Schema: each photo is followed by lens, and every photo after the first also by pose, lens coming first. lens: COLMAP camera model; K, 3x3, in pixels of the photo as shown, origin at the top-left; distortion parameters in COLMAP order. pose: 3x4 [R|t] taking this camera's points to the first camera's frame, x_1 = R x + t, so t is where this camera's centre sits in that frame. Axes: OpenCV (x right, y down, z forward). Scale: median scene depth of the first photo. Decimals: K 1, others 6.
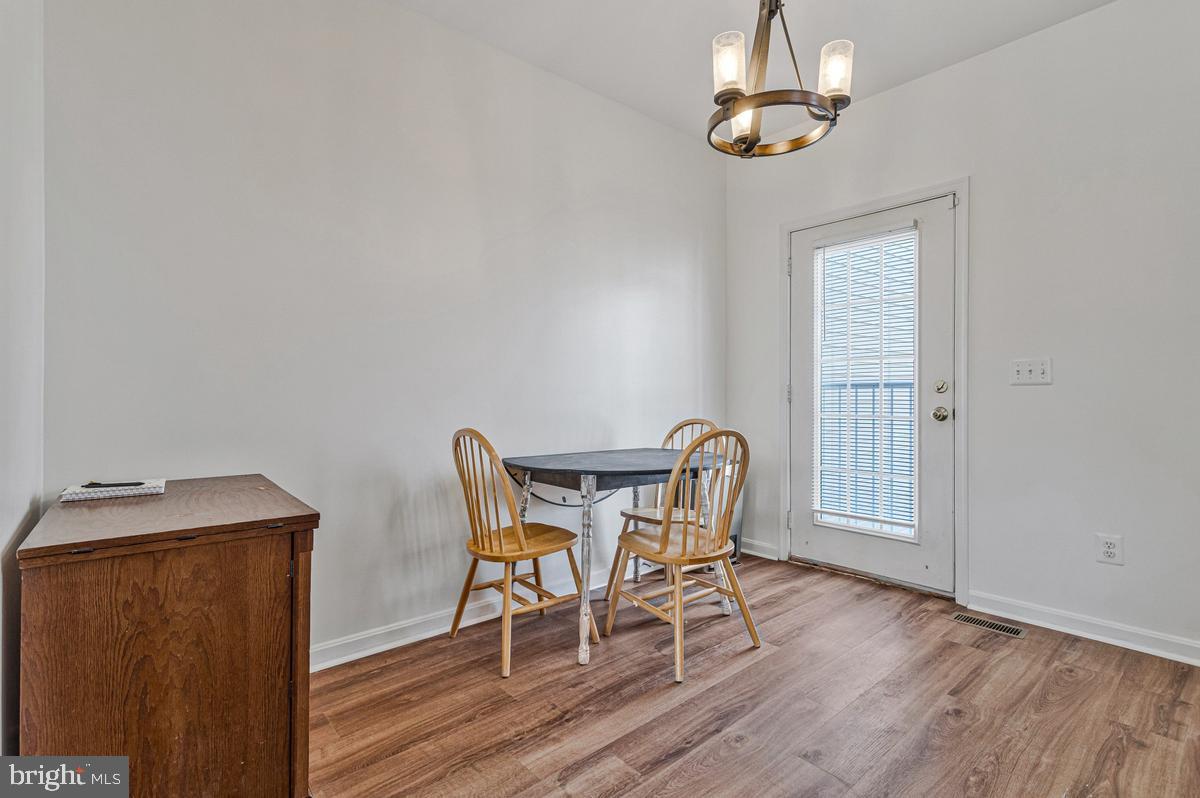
lens RADIAL K [[579.7, 0, 593.2], [0, 579.7, 389.0], [0, 0, 1]] dist [0.006107, 0.000482]
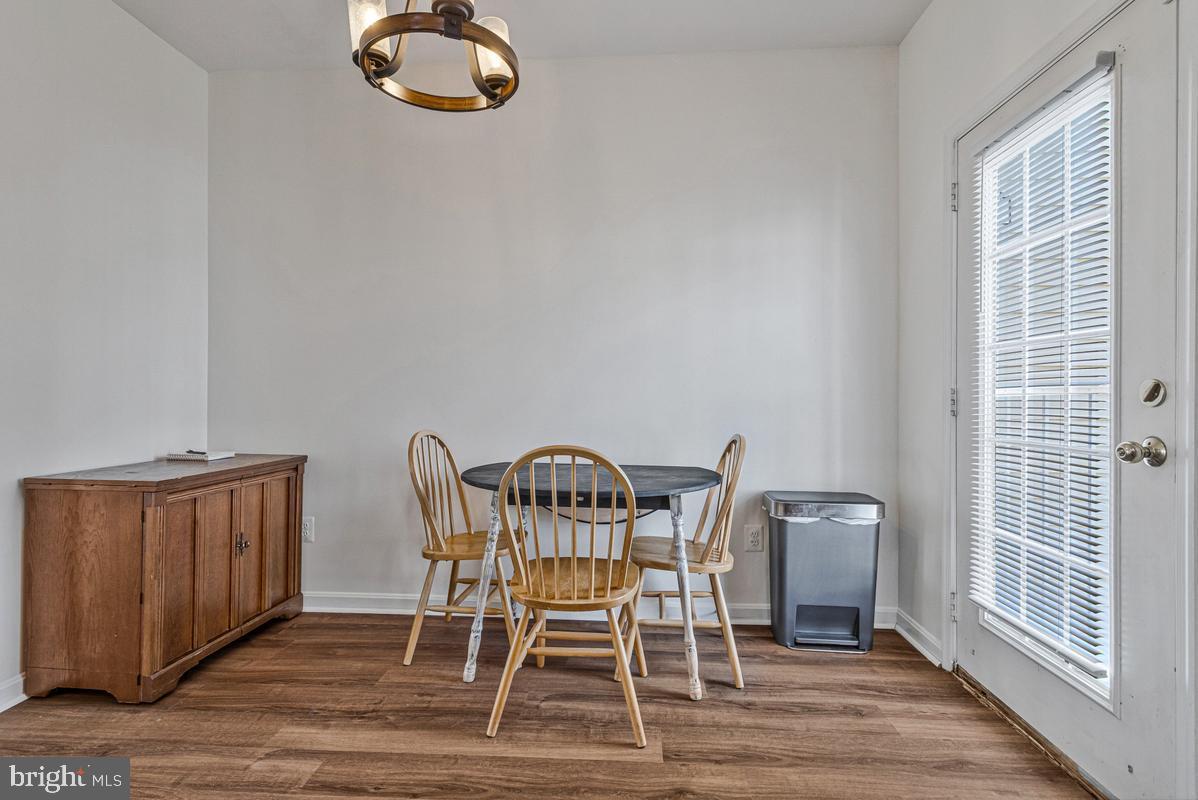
lens RADIAL K [[578.8, 0, 597.9], [0, 578.8, 391.6], [0, 0, 1]] dist [0.006107, 0.000482]
pose [[0.709405, -0.002803, -0.704795, 0.819006], [-0.002406, 0.999977, -0.006398, 0.001669], [0.704797, 0.006234, 0.709382, 0.474759]]
